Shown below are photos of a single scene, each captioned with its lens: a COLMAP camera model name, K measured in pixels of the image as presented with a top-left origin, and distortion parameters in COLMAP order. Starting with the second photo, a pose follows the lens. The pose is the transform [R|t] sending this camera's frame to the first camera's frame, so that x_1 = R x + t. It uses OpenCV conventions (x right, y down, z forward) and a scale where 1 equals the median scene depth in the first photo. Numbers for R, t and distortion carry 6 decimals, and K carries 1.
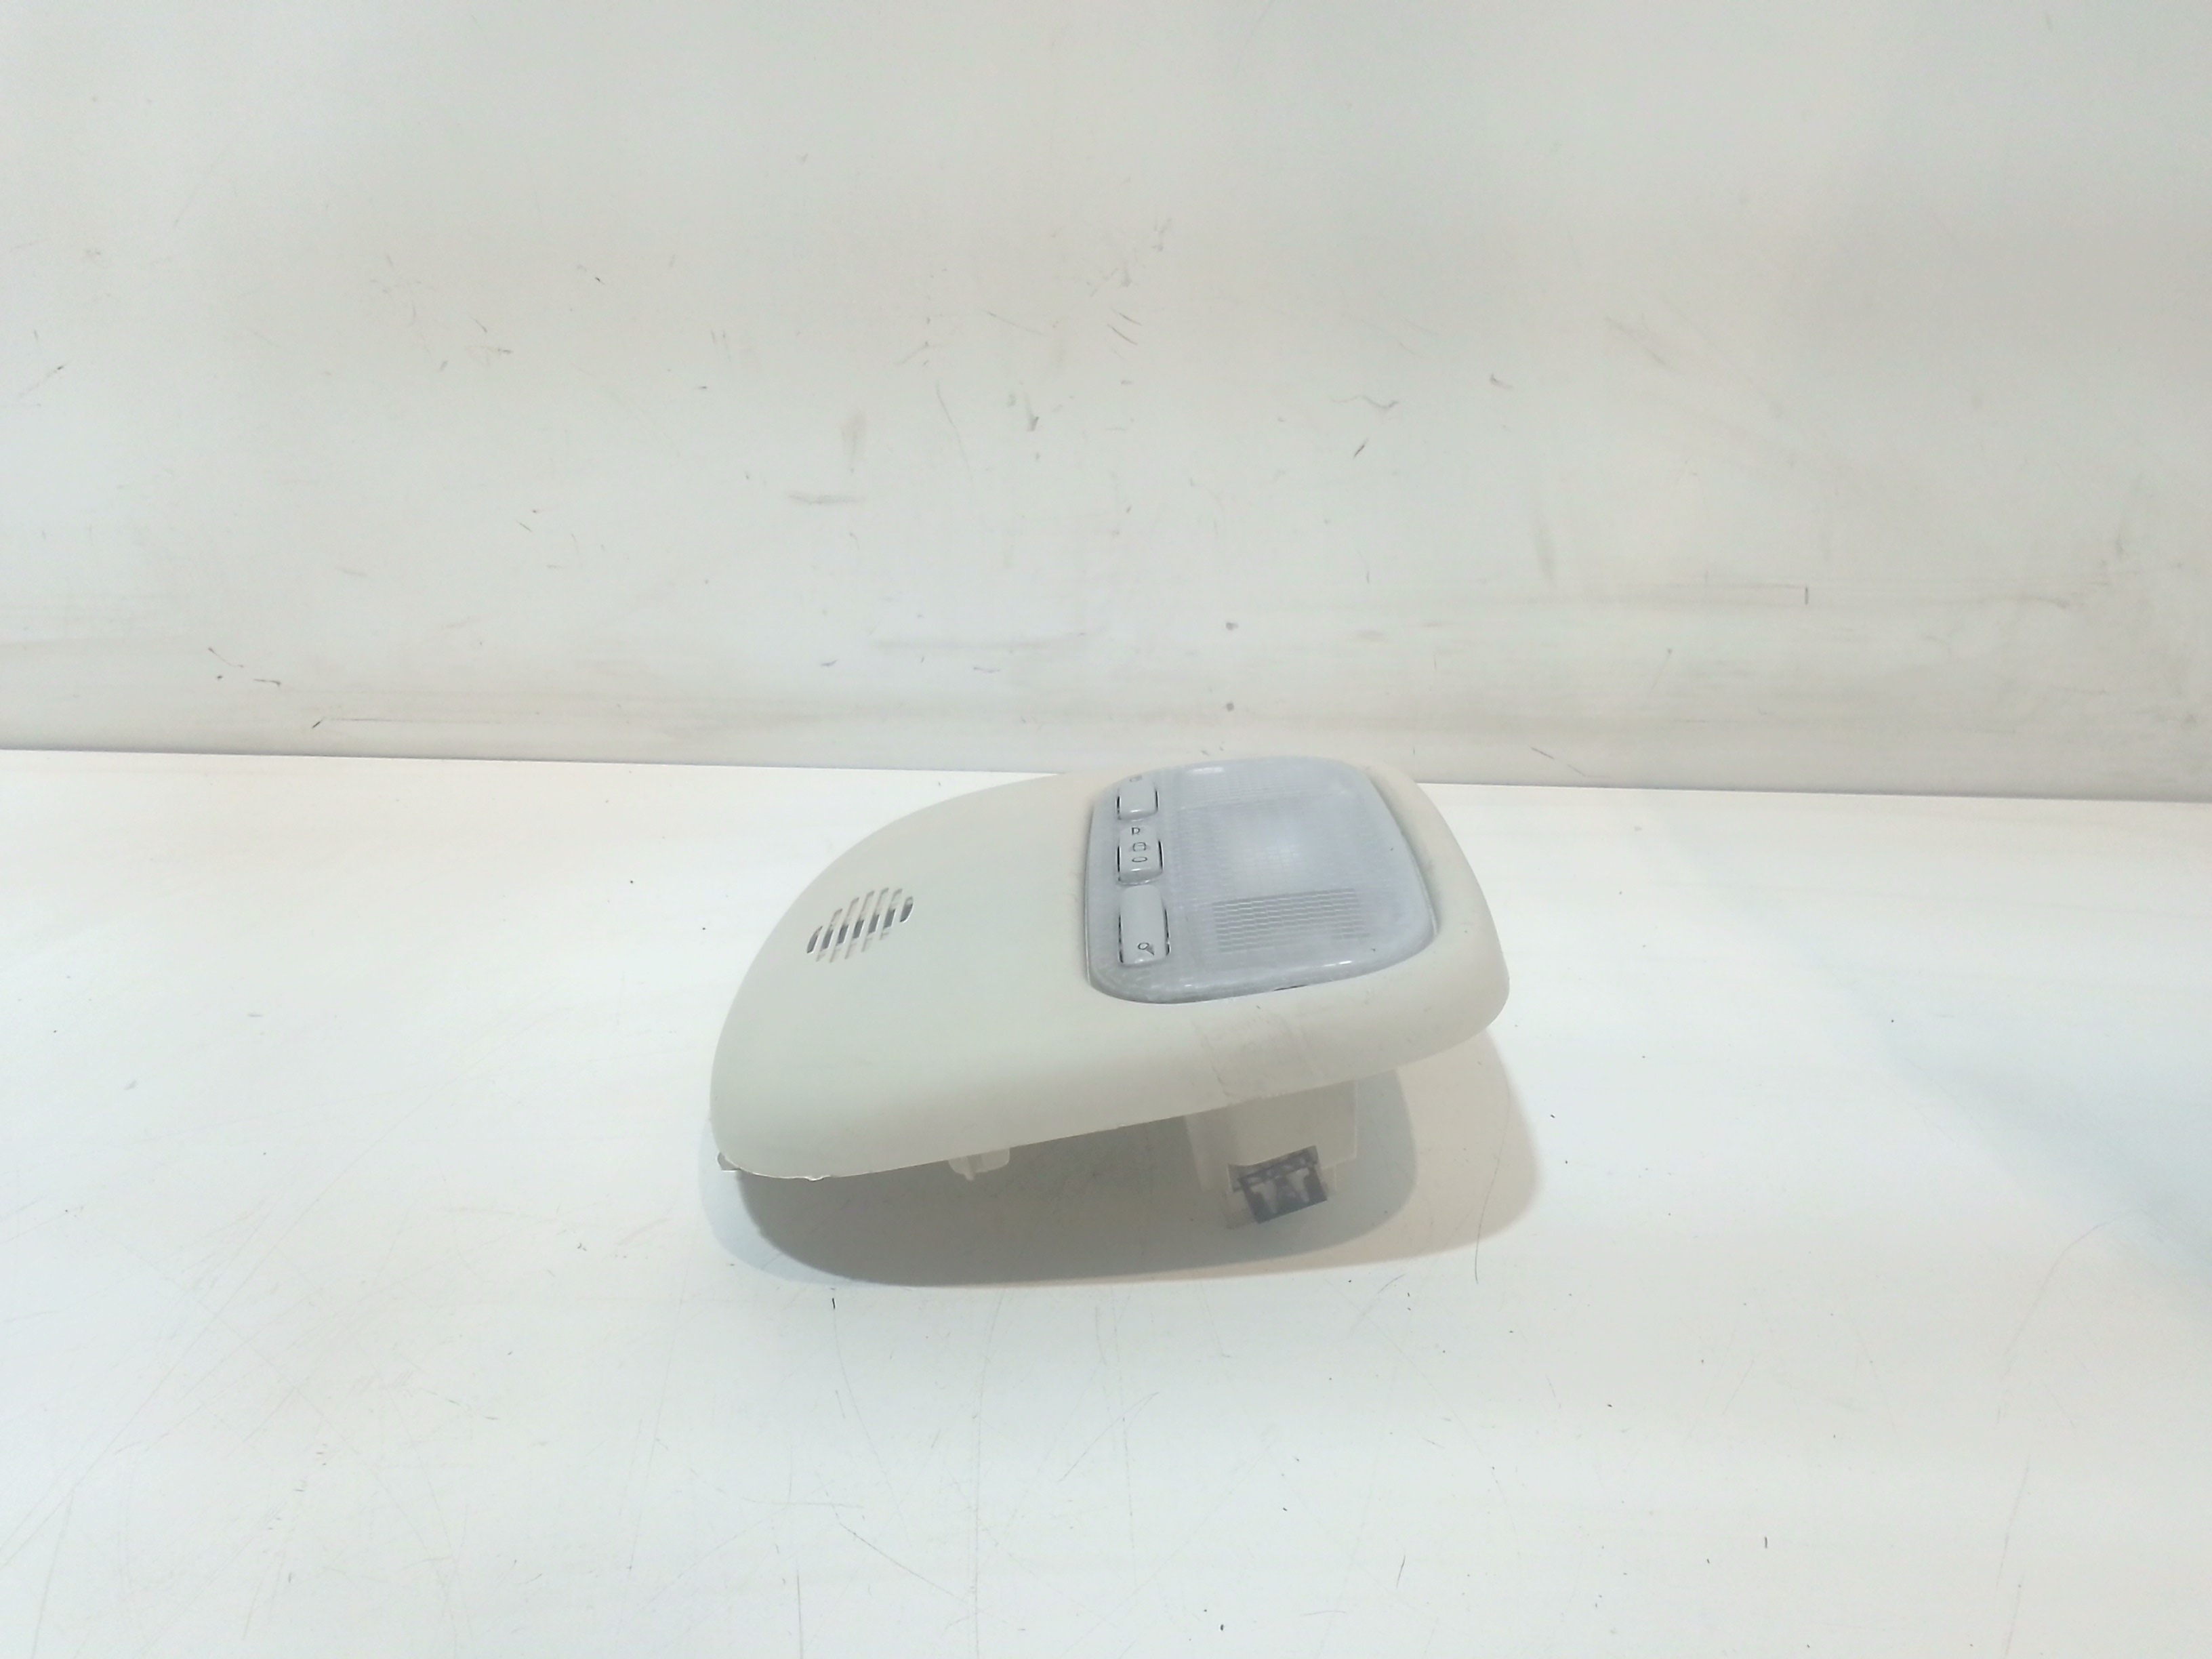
lens RADIAL K [[1732.3, 0, 1103.5], [0, 1732.3, 804.7], [0, 0, 1]] dist [0.064431, -0.102448]
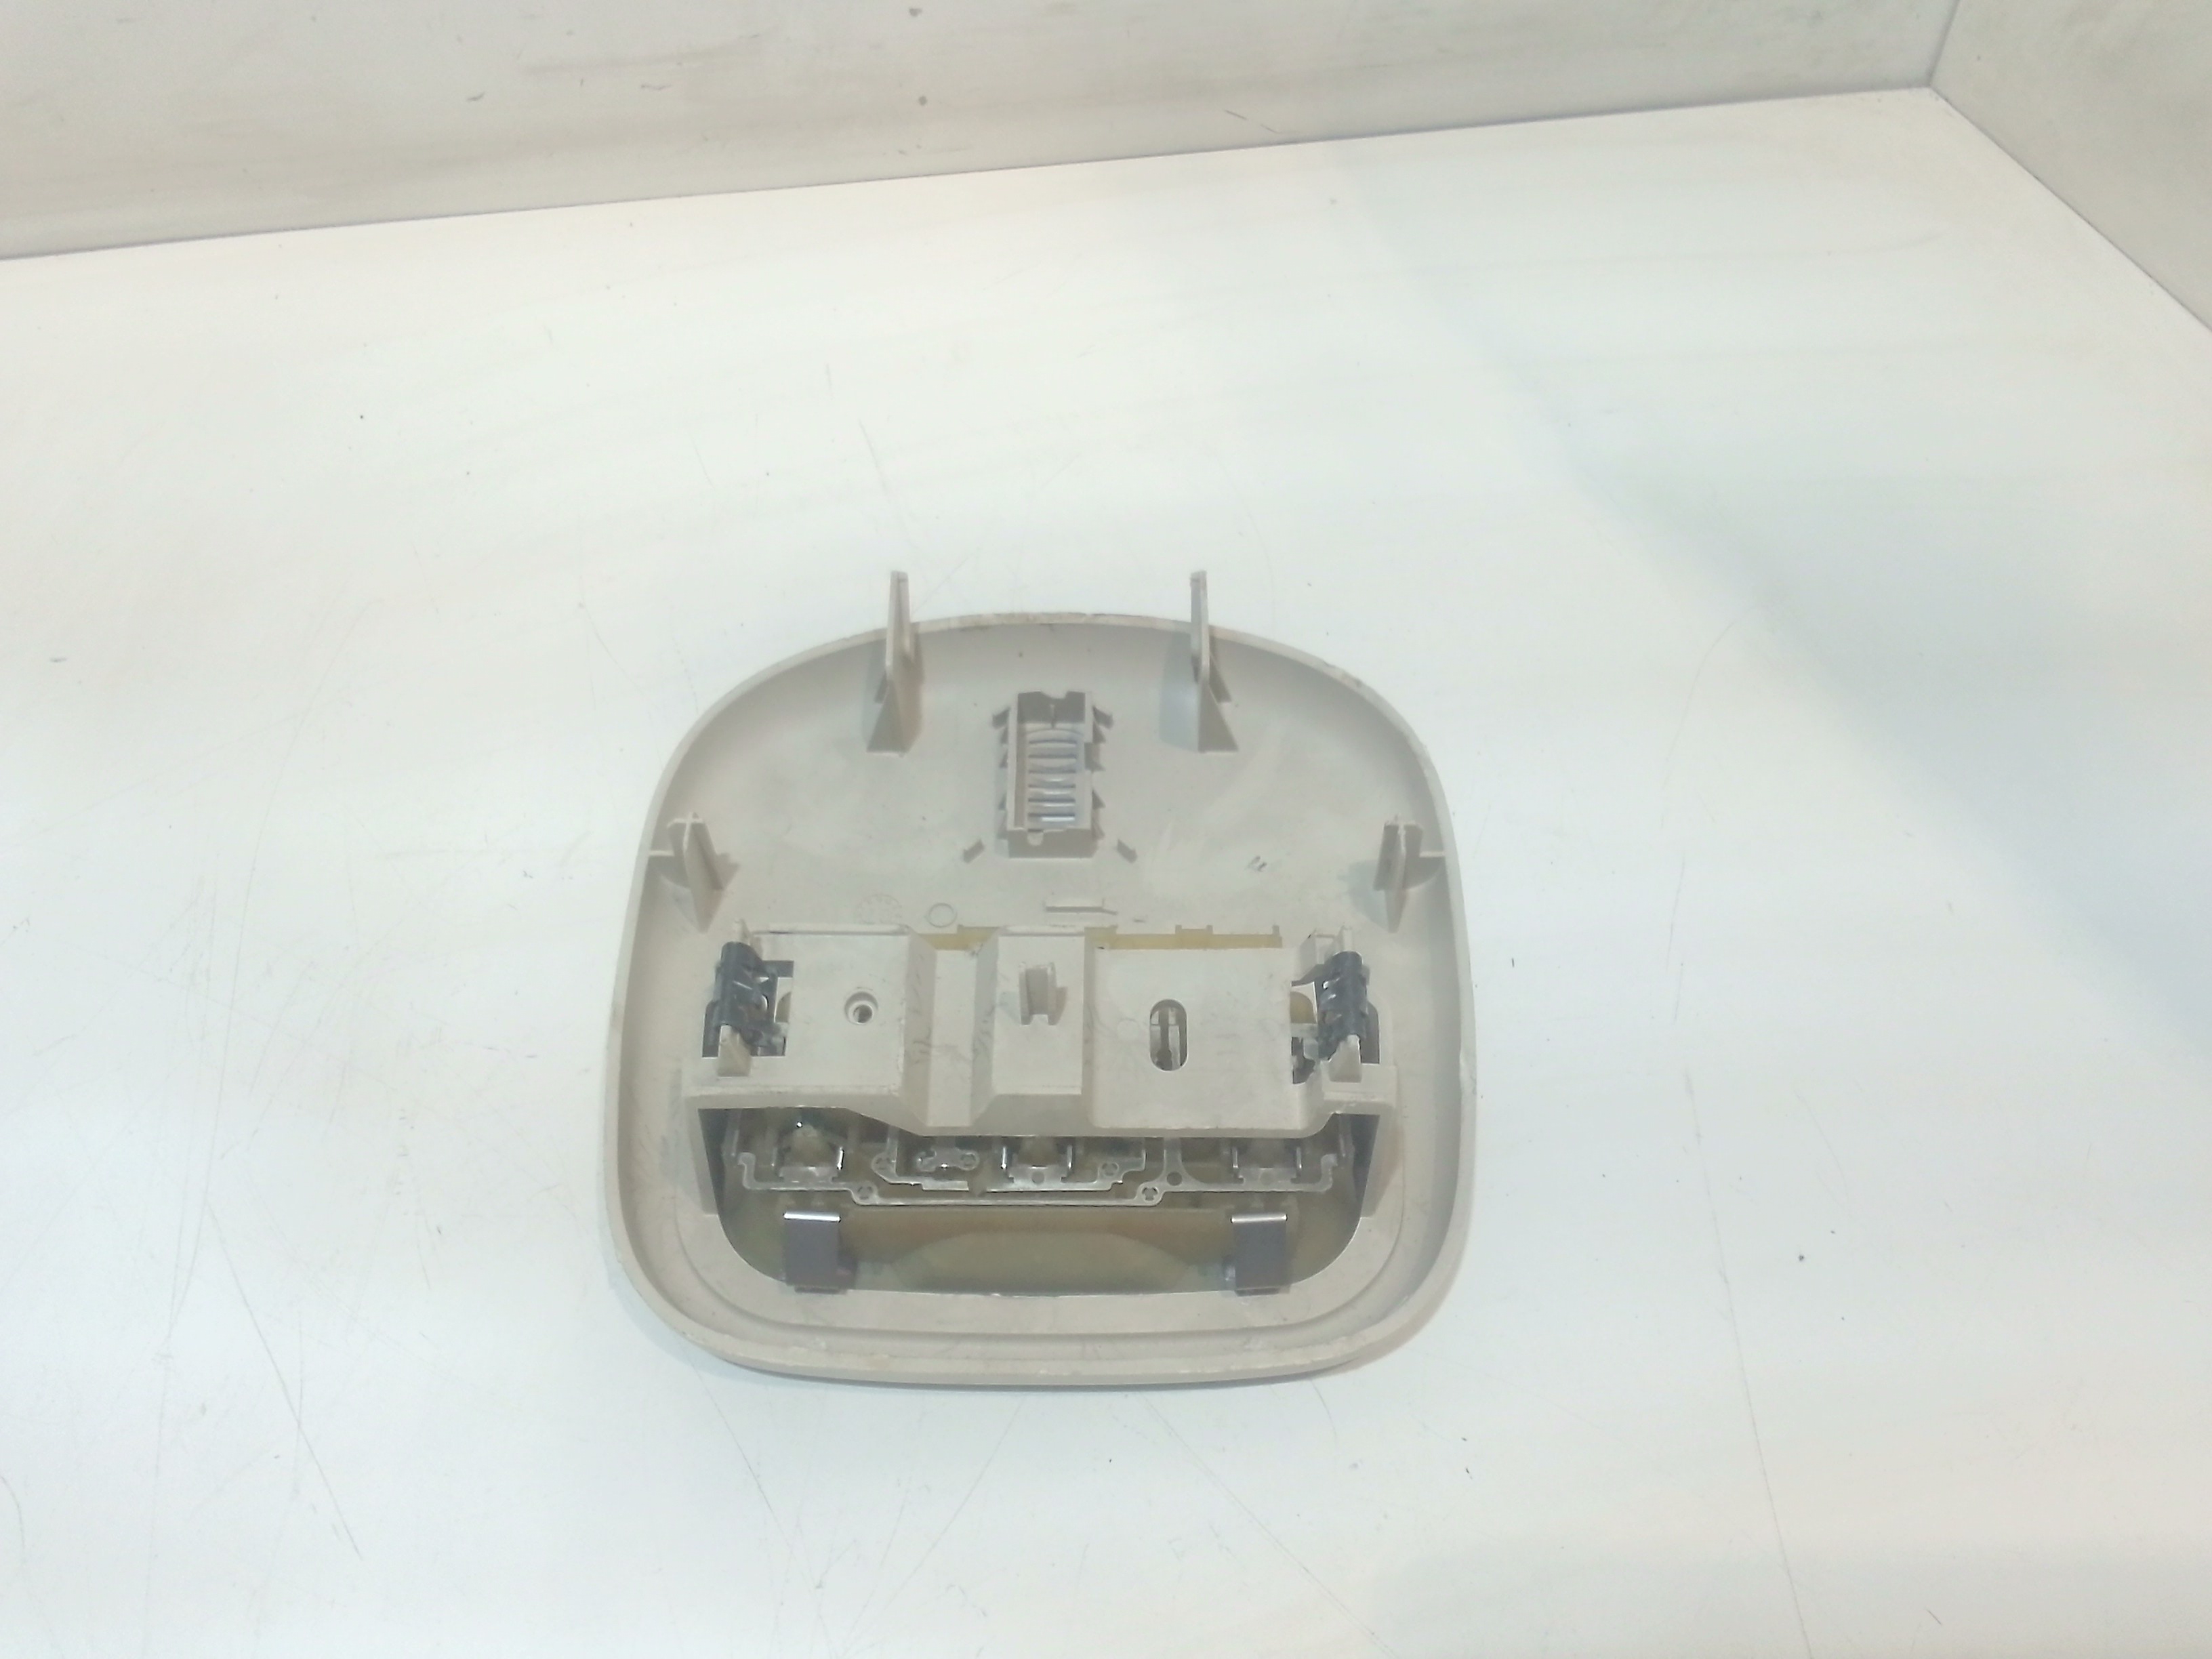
lens RADIAL K [[1732.3, 0, 1106.3], [0, 1732.3, 823.4], [0, 0, 1]] dist [0.064431, -0.102448]
pose [[0.967446, -0.185959, 0.171663, -0.071724], [0.082199, 0.872410, 0.481813, -0.172501], [-0.239358, -0.452017, 0.859295, -0.031836]]
